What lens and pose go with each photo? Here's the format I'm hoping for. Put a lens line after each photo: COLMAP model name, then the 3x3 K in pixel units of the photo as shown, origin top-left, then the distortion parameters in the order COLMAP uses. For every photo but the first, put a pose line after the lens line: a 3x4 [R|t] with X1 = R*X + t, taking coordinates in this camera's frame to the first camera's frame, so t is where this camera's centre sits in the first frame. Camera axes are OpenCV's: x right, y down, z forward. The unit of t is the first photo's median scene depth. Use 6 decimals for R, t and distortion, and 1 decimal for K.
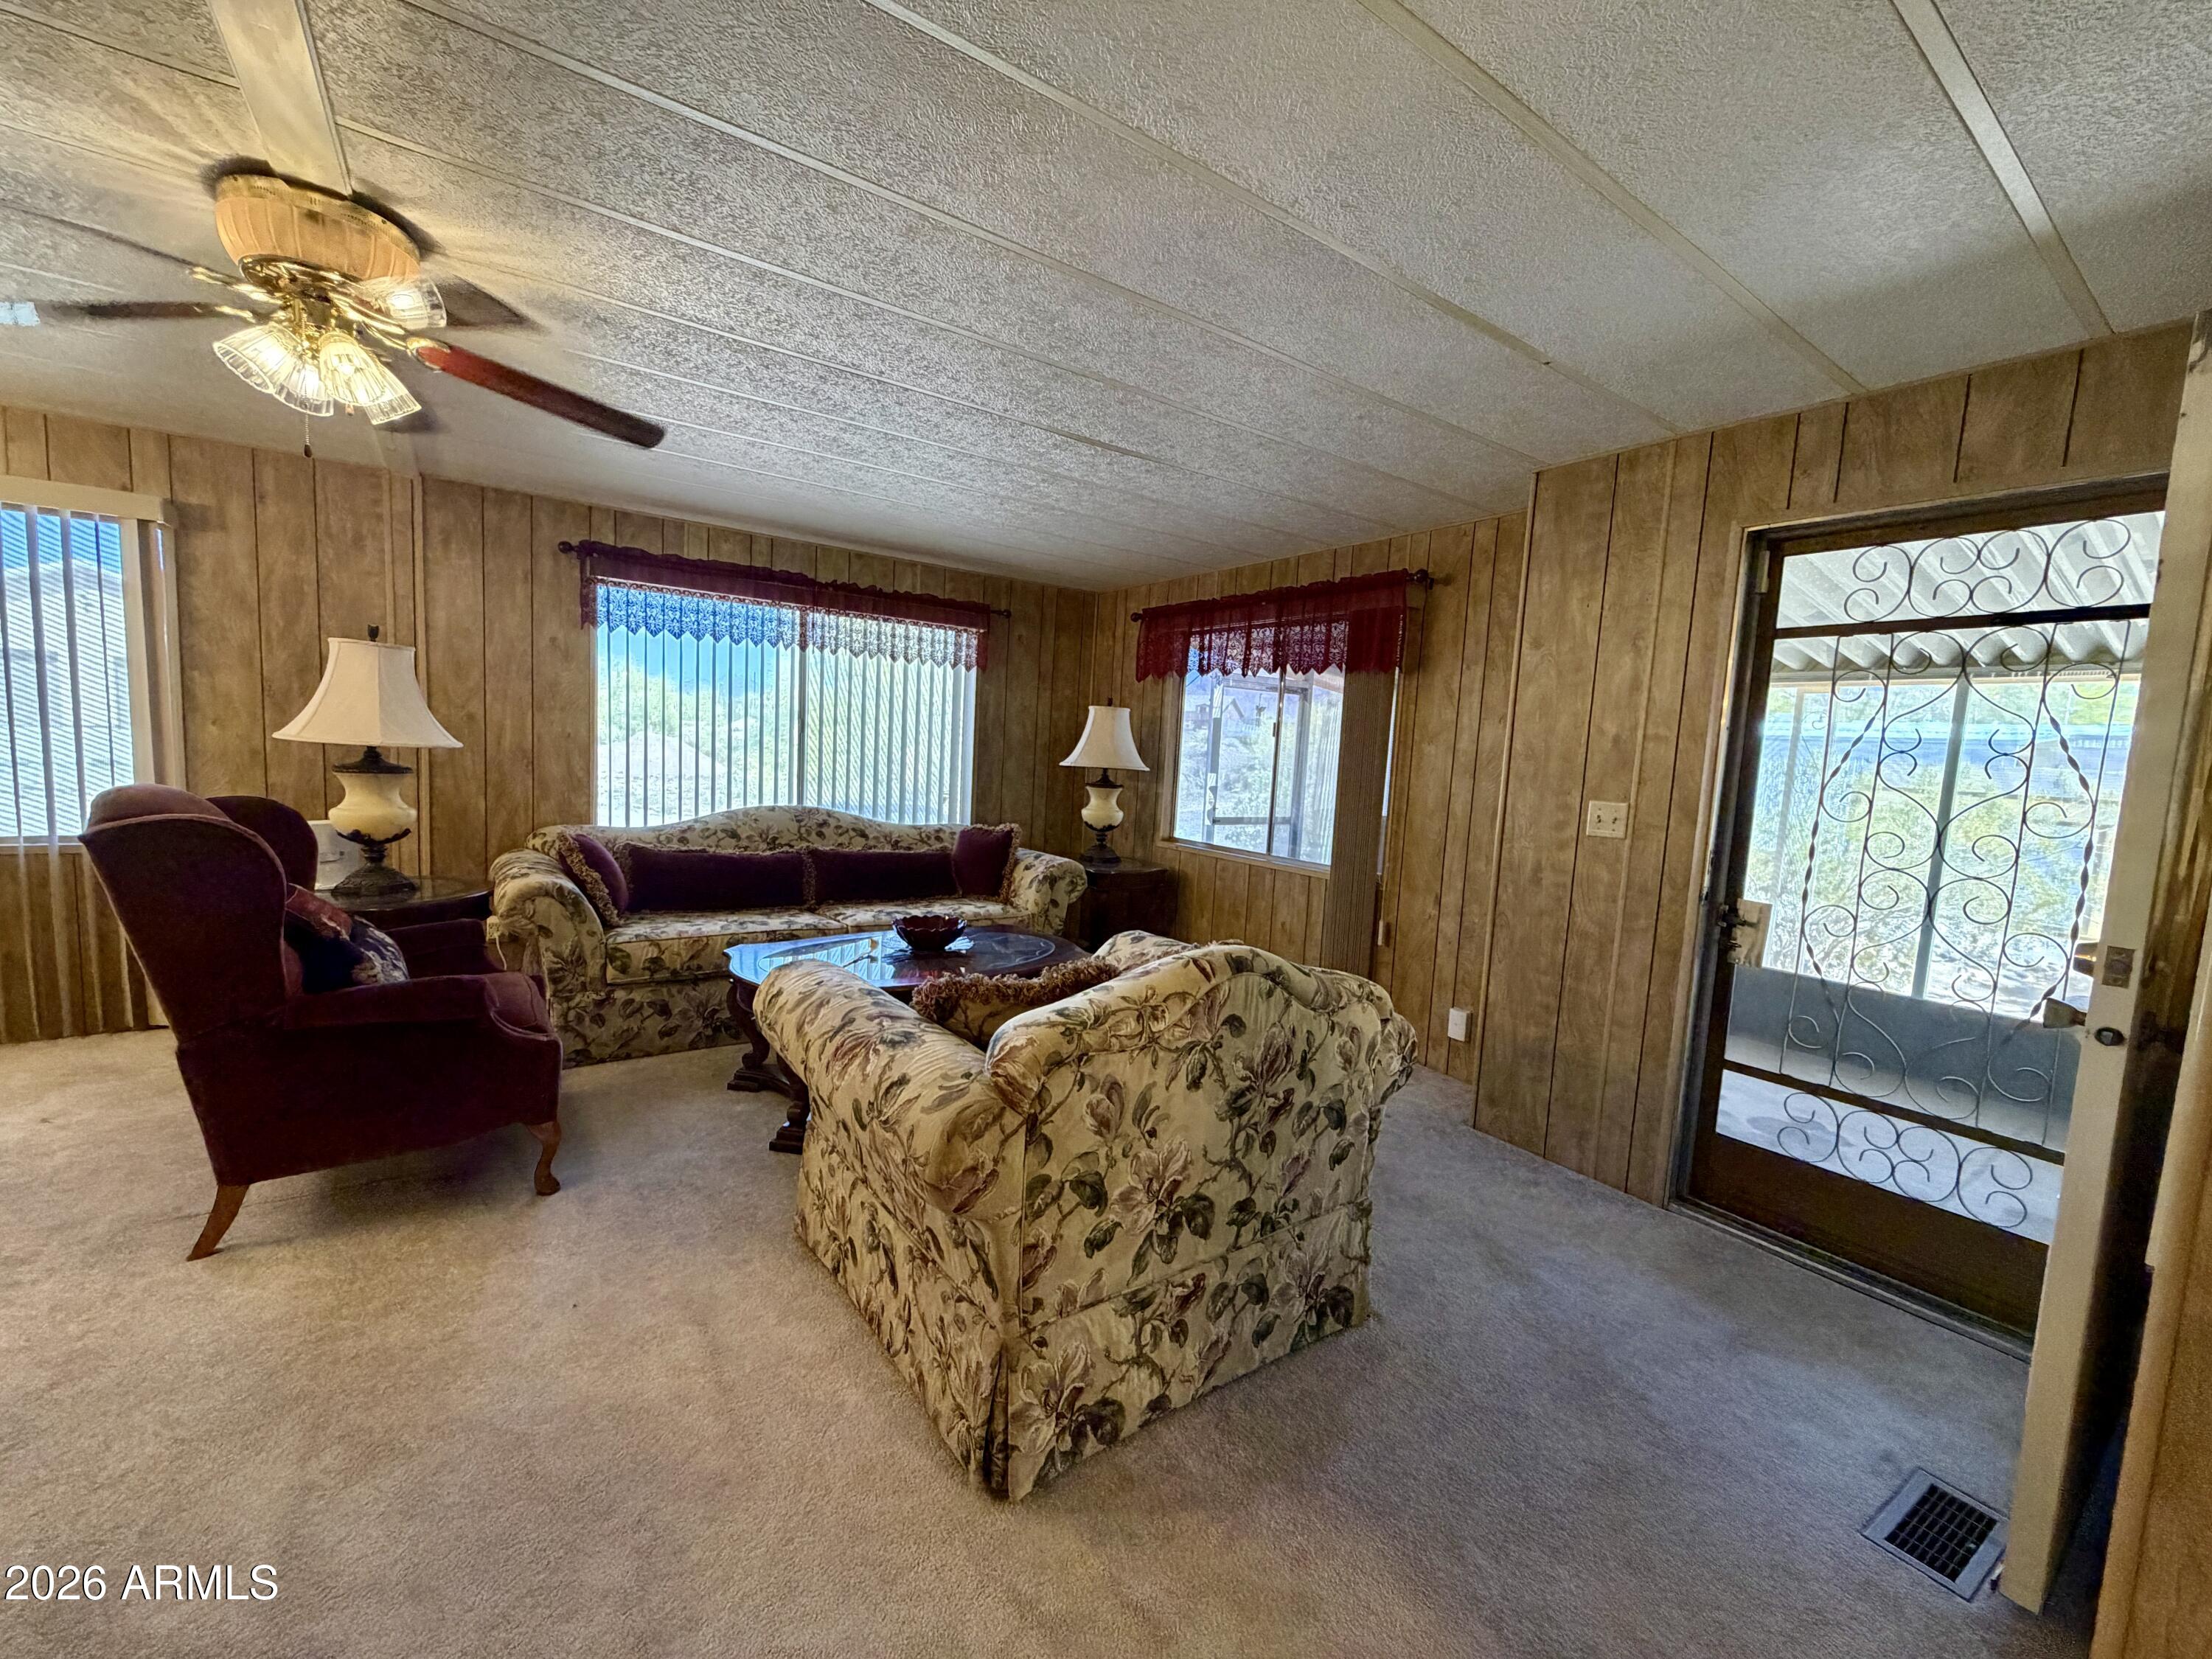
lens RADIAL K [[884.0, 0, 1098.7], [0, 884.0, 829.8], [0, 0, 1]] dist [0.002268, -0.000292]
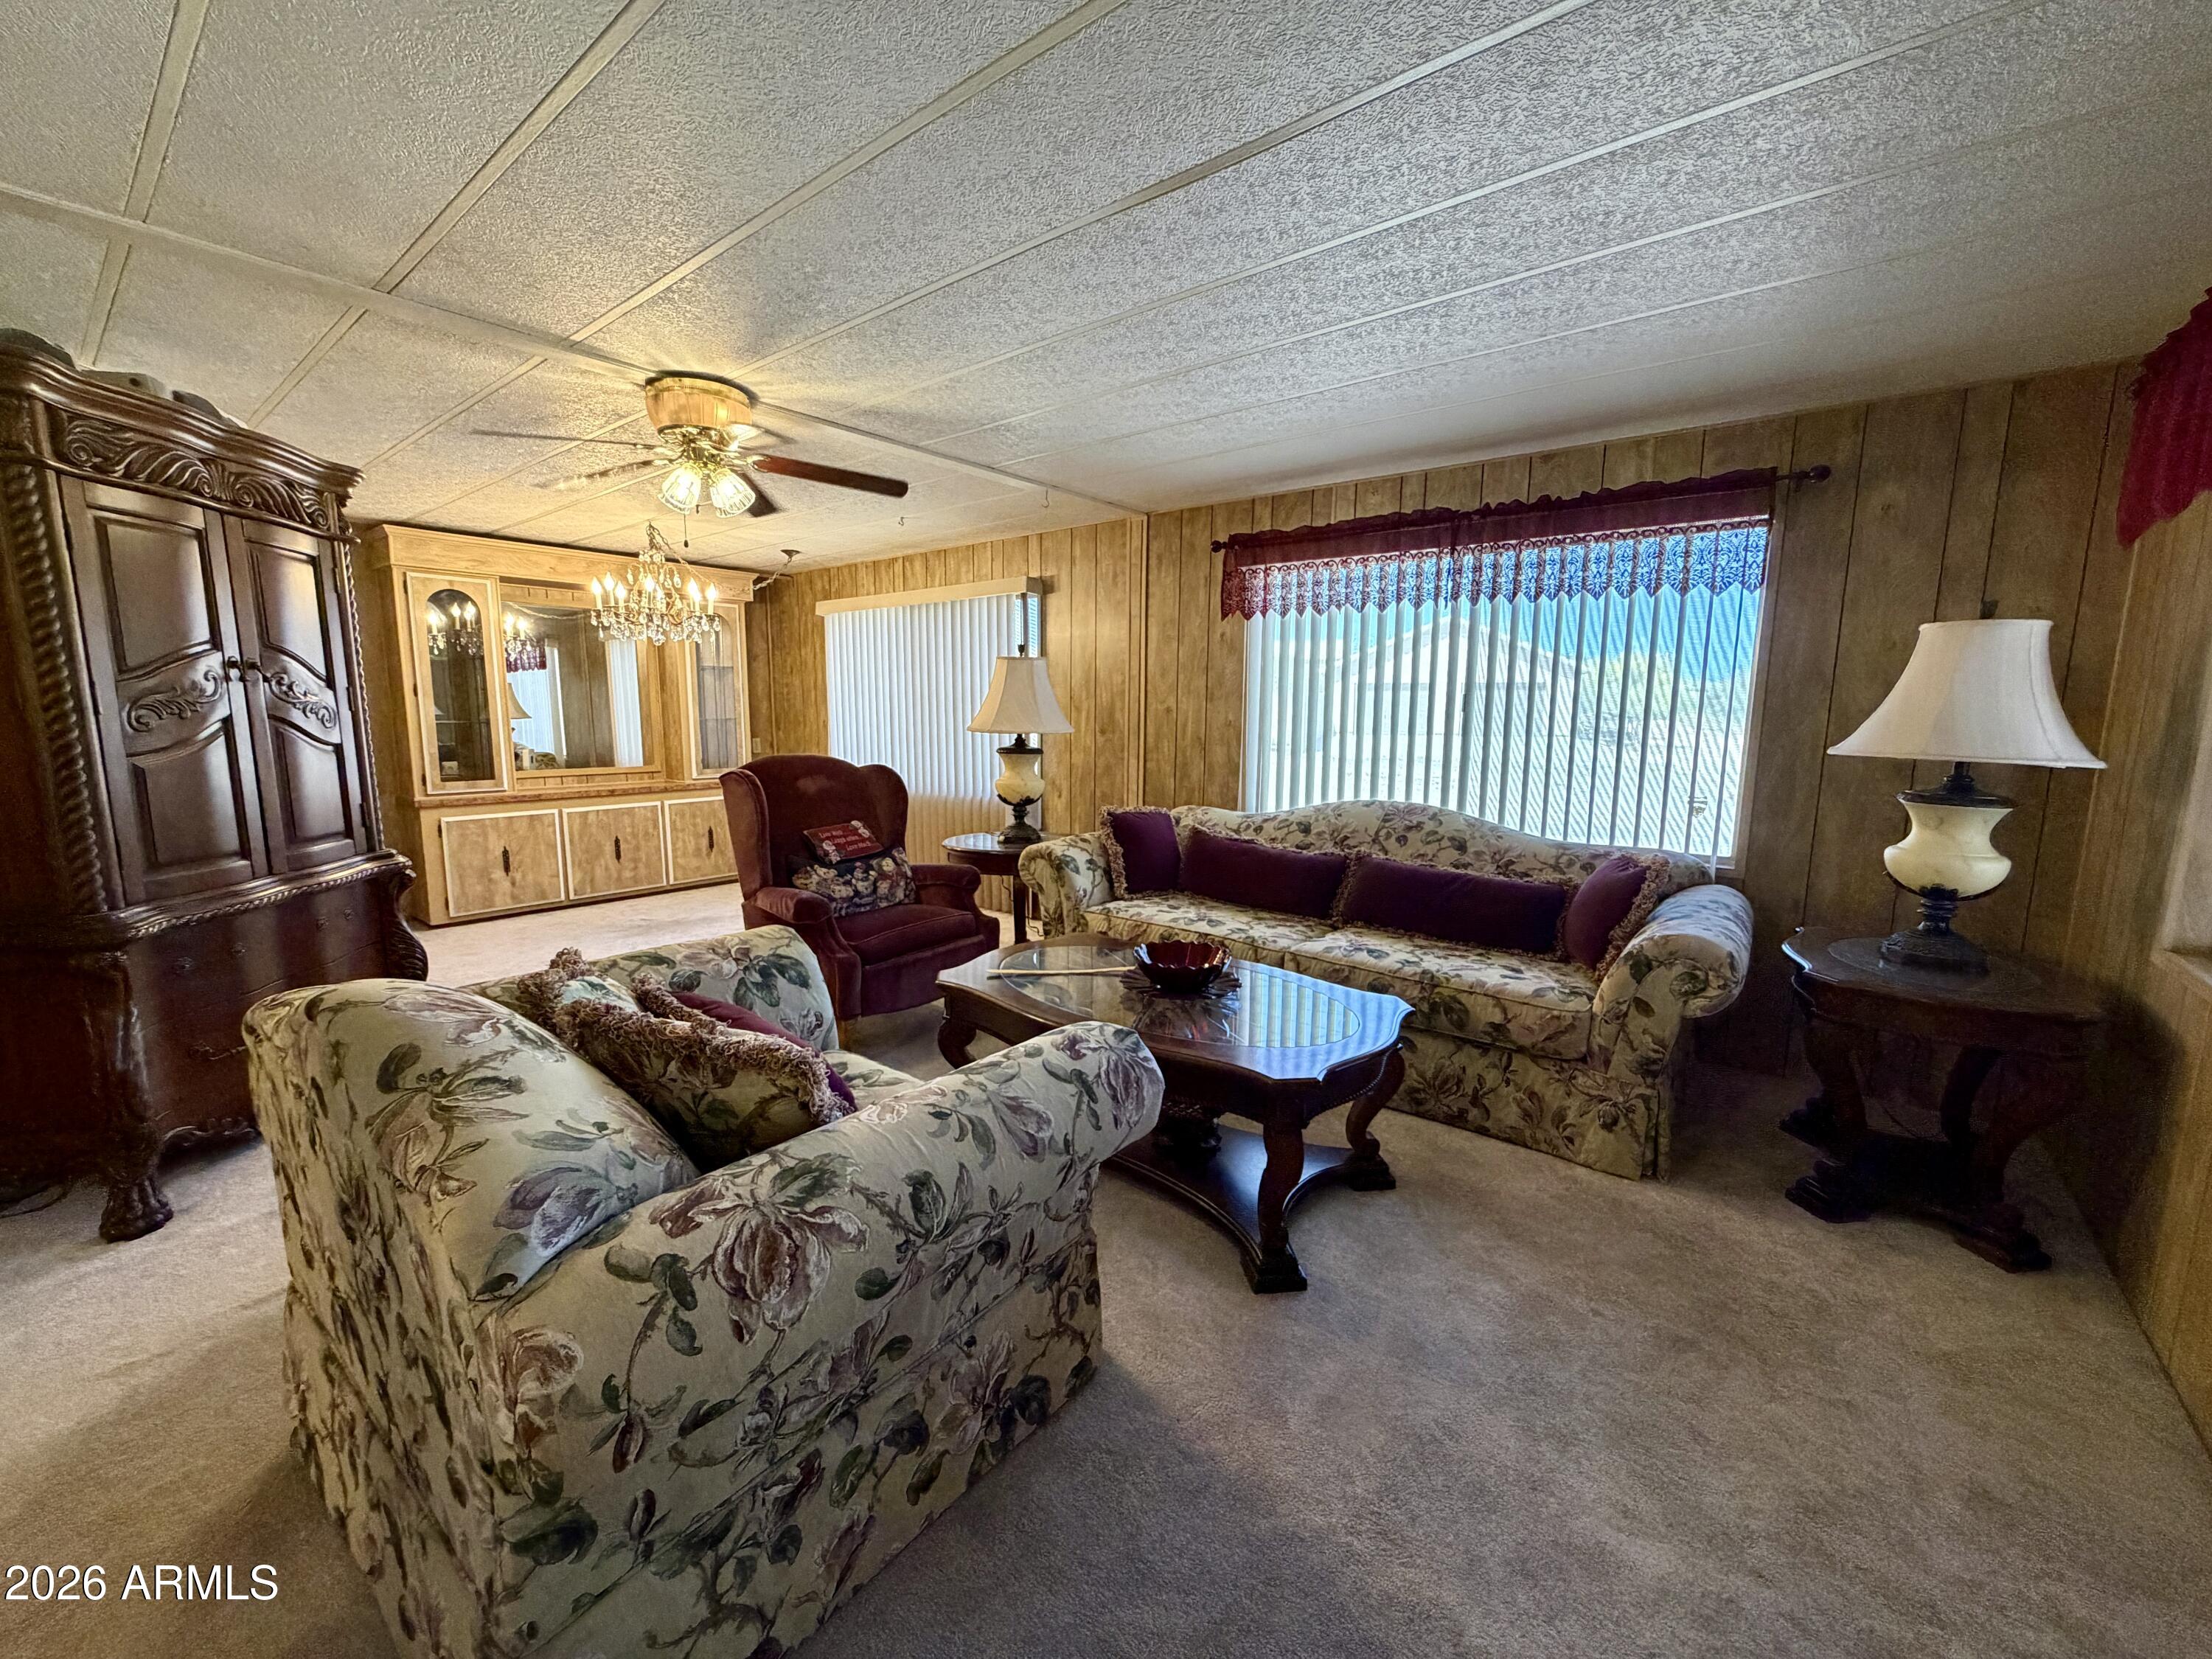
lens RADIAL K [[884.0, 0, 1098.7], [0, 884.0, 829.8], [0, 0, 1]] dist [0.002268, -0.000292]
pose [[0.277139, 0.085081, -0.957055, 0.435797], [-0.081277, 0.994578, 0.064881, -0.039008], [0.957386, 0.059805, 0.282552, 0.614655]]
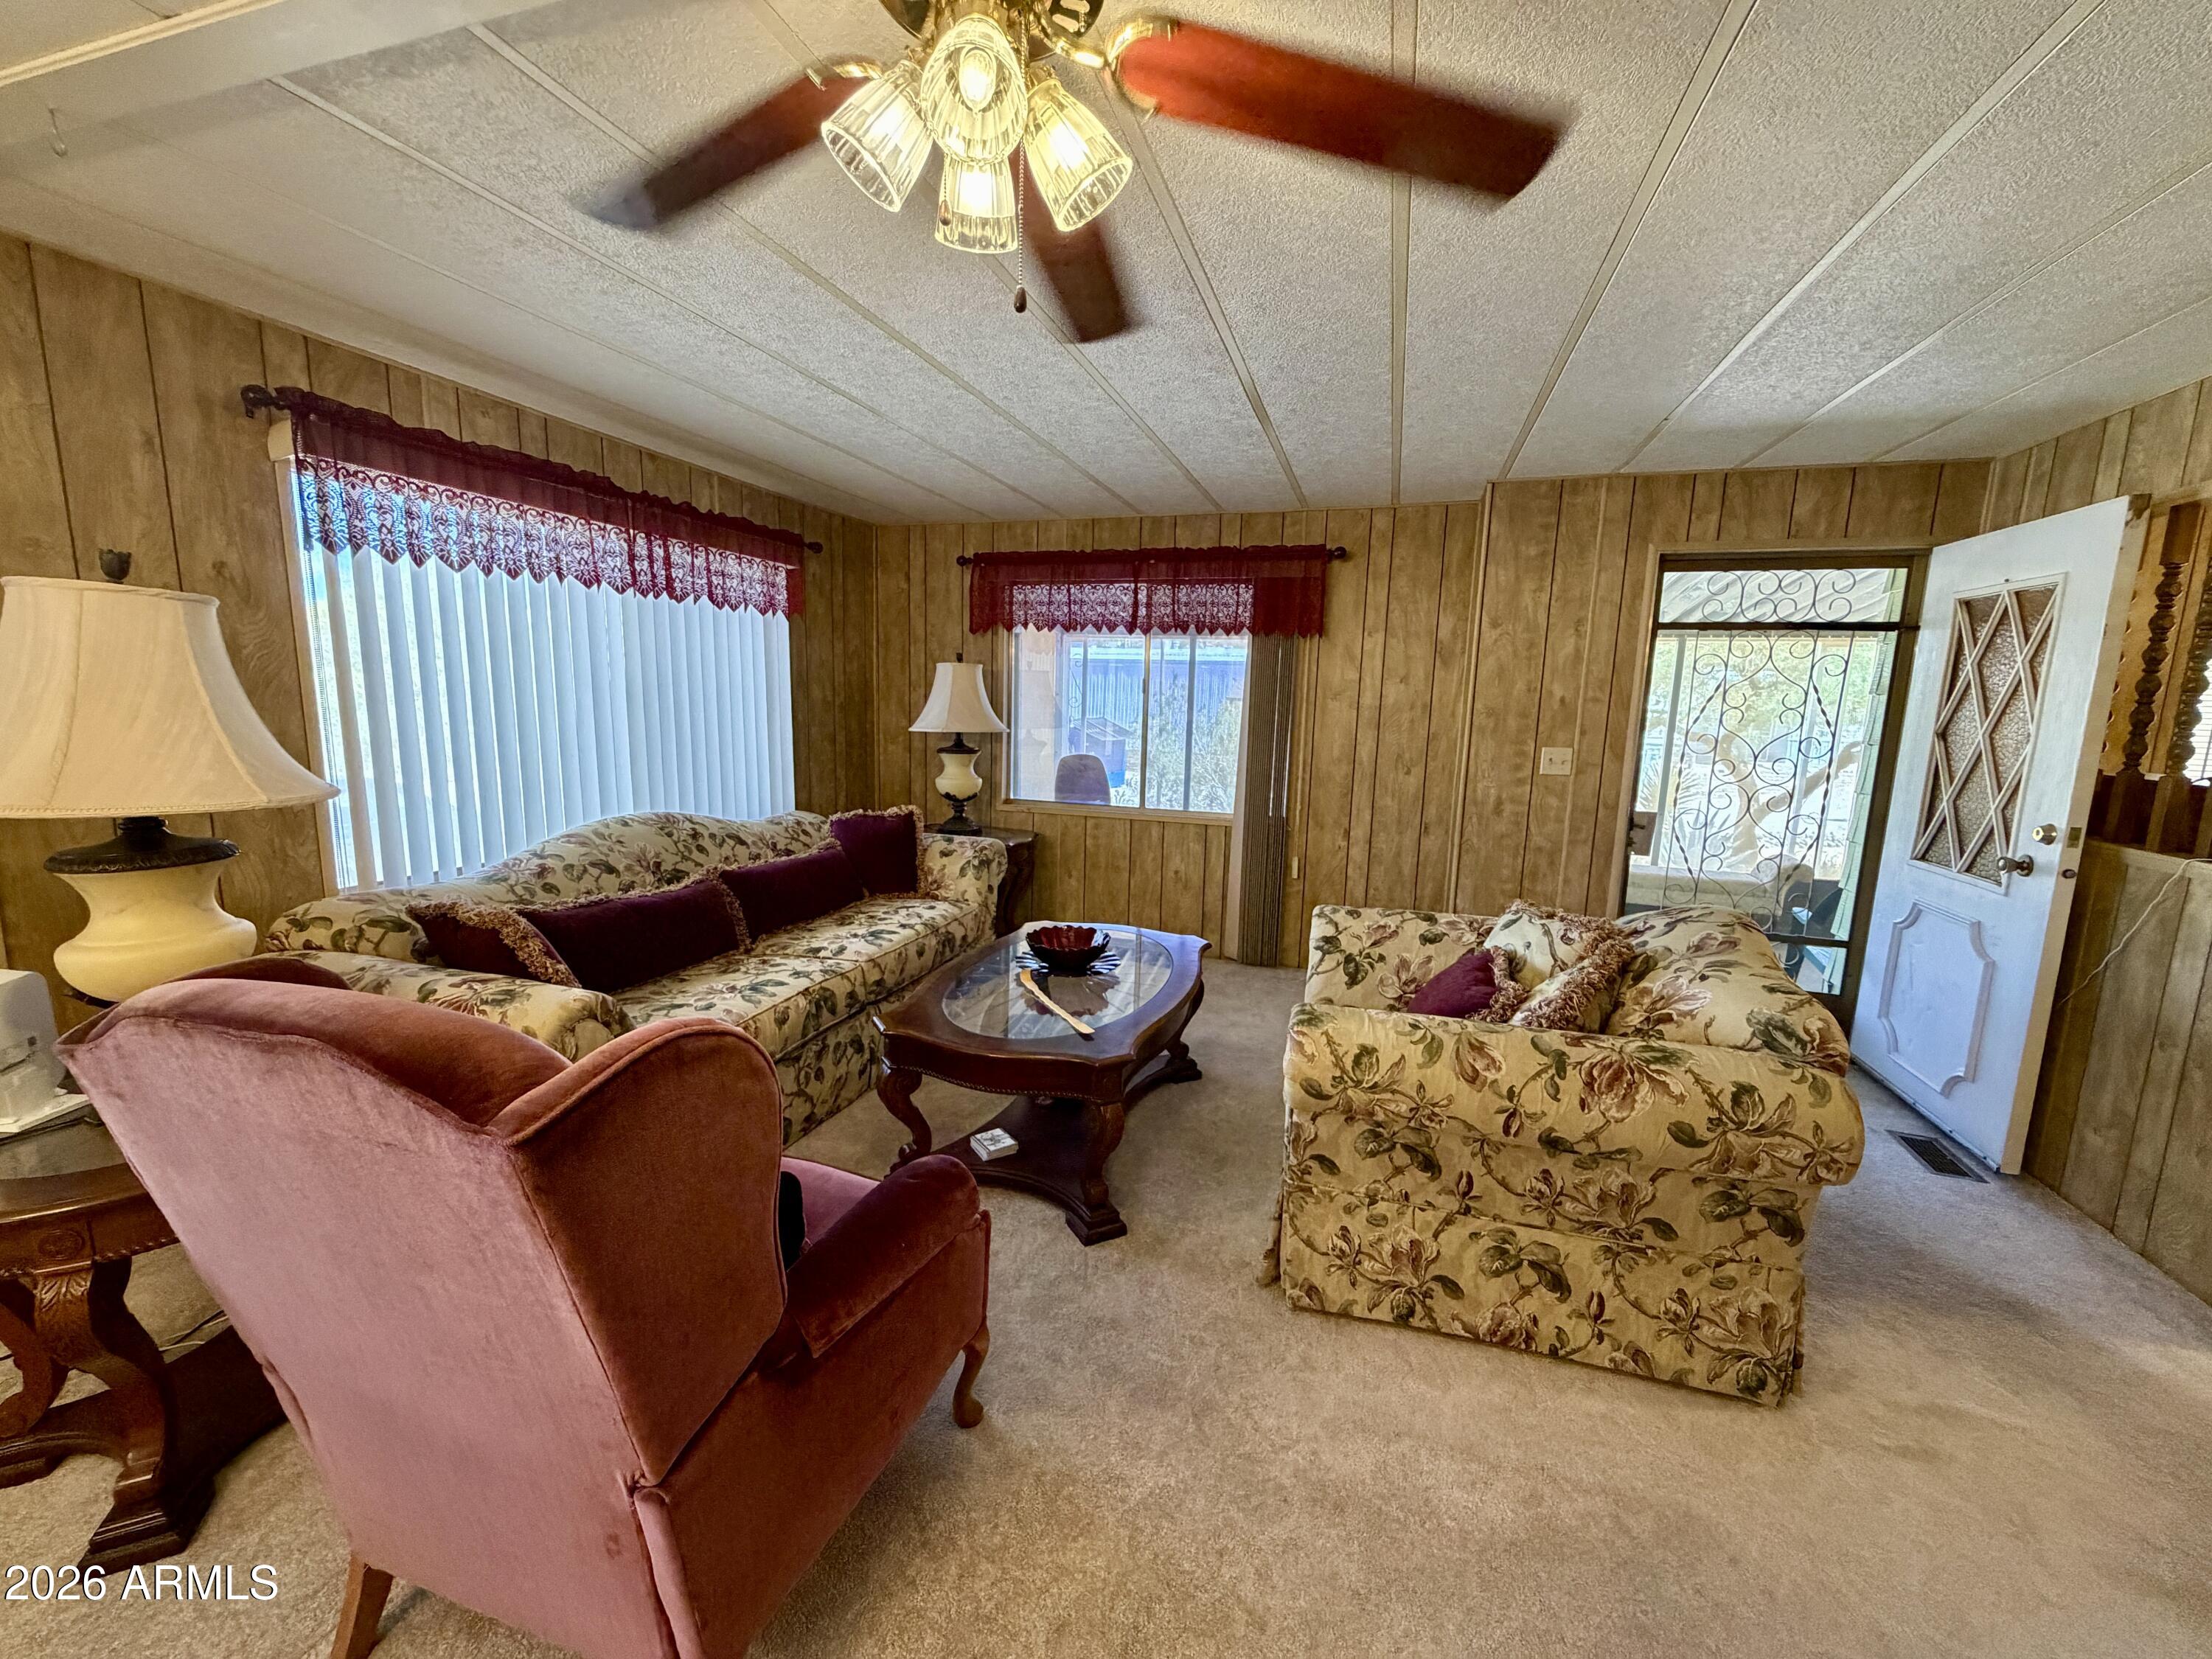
lens RADIAL K [[884.0, 0, 1098.7], [0, 884.0, 829.8], [0, 0, 1]] dist [0.002268, -0.000292]
pose [[0.798193, -0.125960, 0.589085, -0.575980], [0.074968, 0.991063, 0.110332, -0.080392], [-0.597718, -0.043904, 0.800503, 0.253323]]
